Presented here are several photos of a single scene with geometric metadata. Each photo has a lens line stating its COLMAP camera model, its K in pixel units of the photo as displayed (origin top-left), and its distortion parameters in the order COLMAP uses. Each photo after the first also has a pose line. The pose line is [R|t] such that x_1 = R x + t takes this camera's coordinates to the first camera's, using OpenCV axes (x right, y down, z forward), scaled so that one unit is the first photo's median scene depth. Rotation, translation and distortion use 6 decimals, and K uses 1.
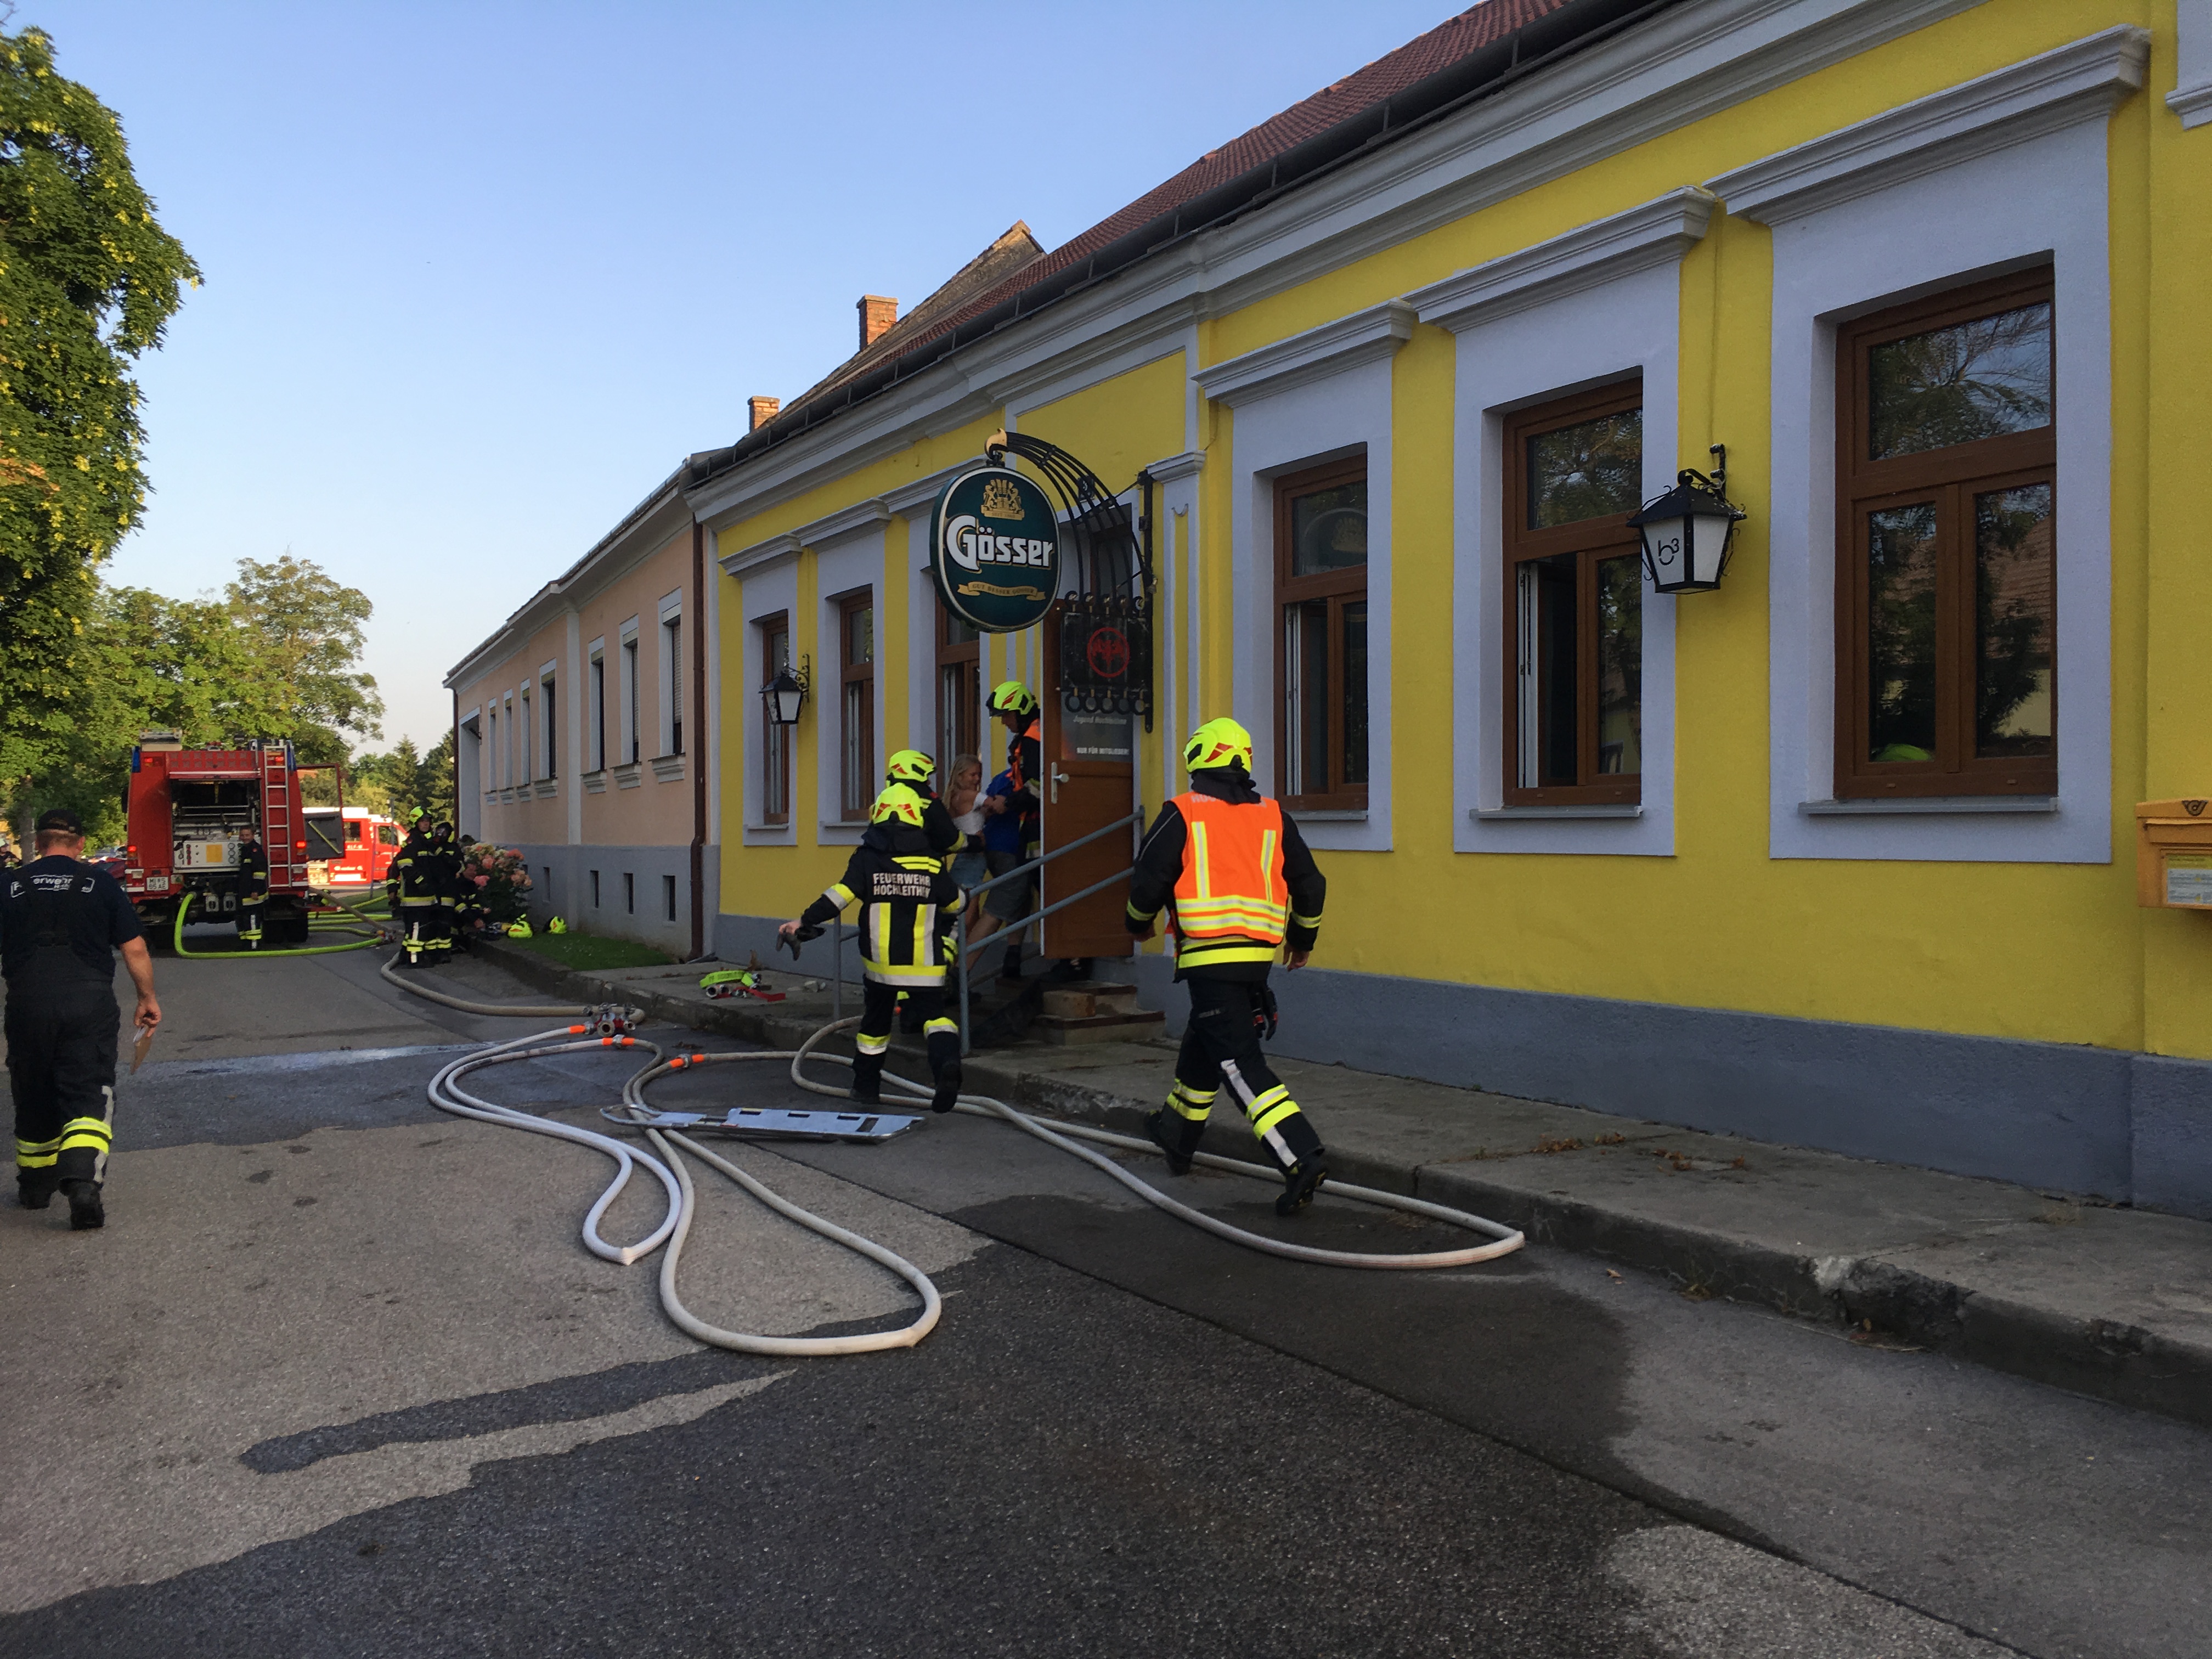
lens RADIAL K [[1904.3, 0, 1105.4], [0, 1904.3, 841.2], [0, 0, 1]] dist [0.017946, -0.009198]
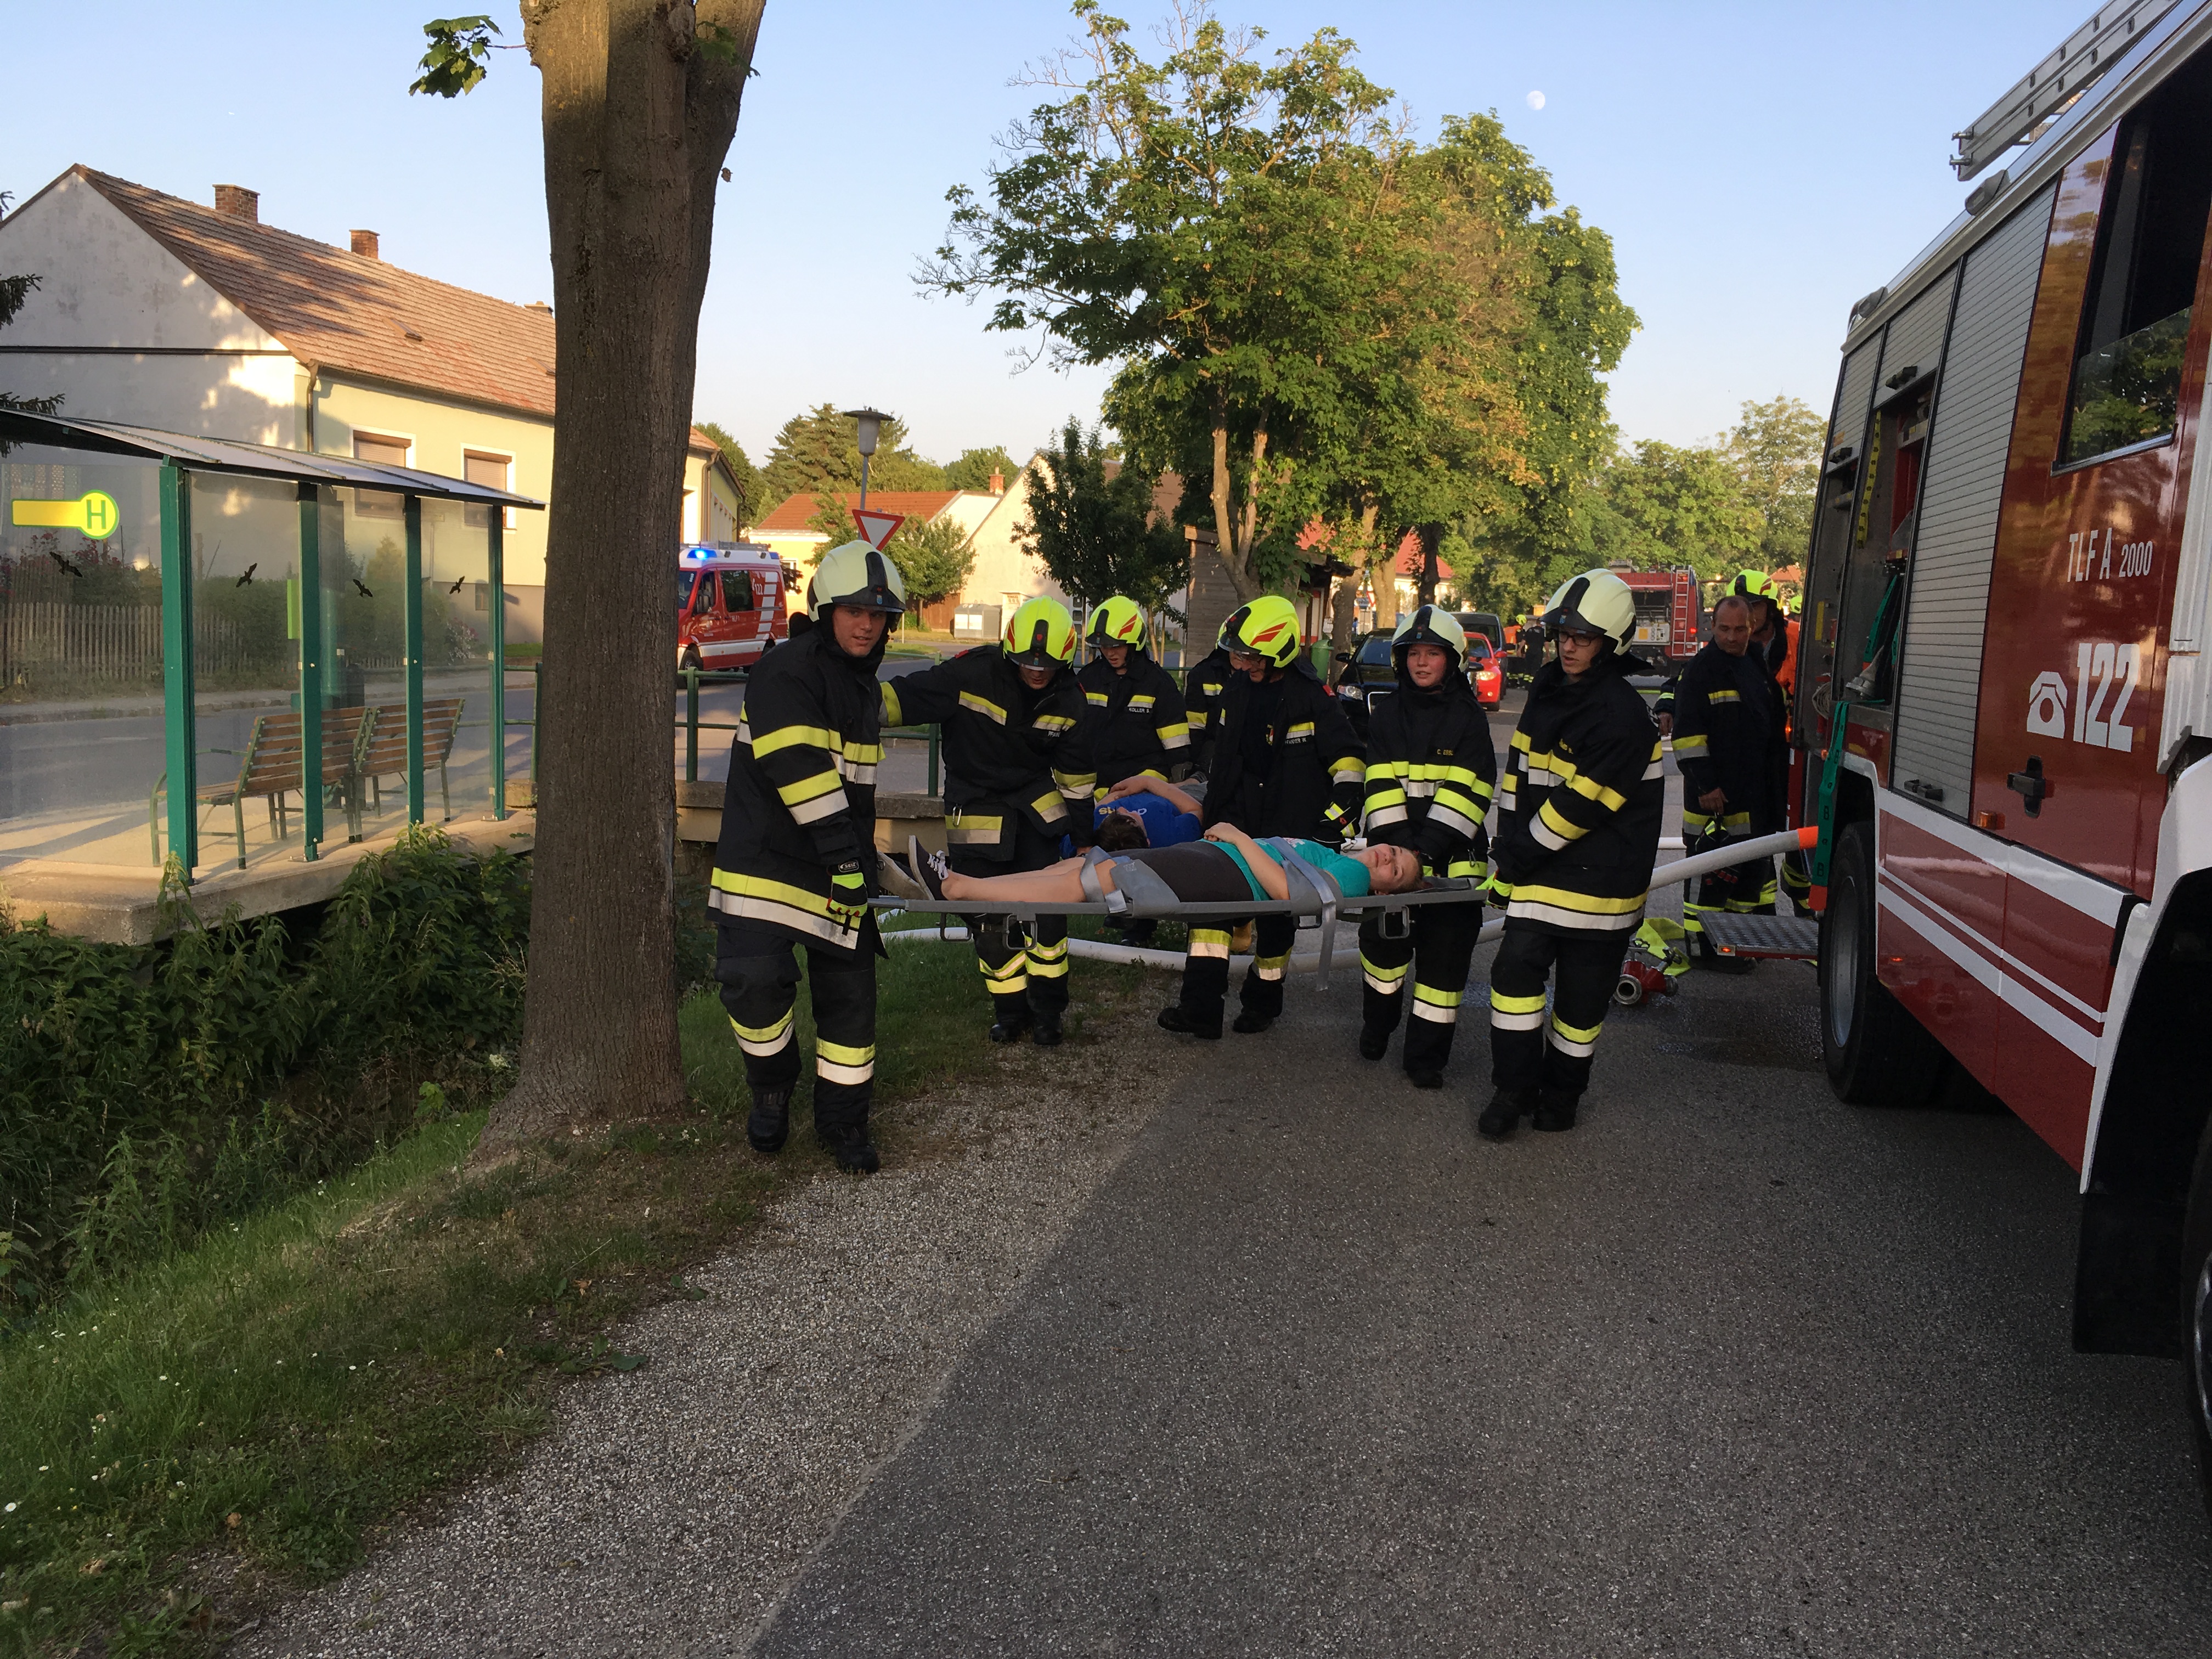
lens RADIAL K [[1904.3, 0, 1099.7], [0, 1904.3, 835.5], [0, 0, 1]] dist [0.017946, -0.009198]
pose [[0.718959, 0.111862, -0.685992, 0.178115], [-0.039626, 0.991956, 0.120223, -0.000104], [0.693922, -0.059252, 0.717609, -0.272936]]
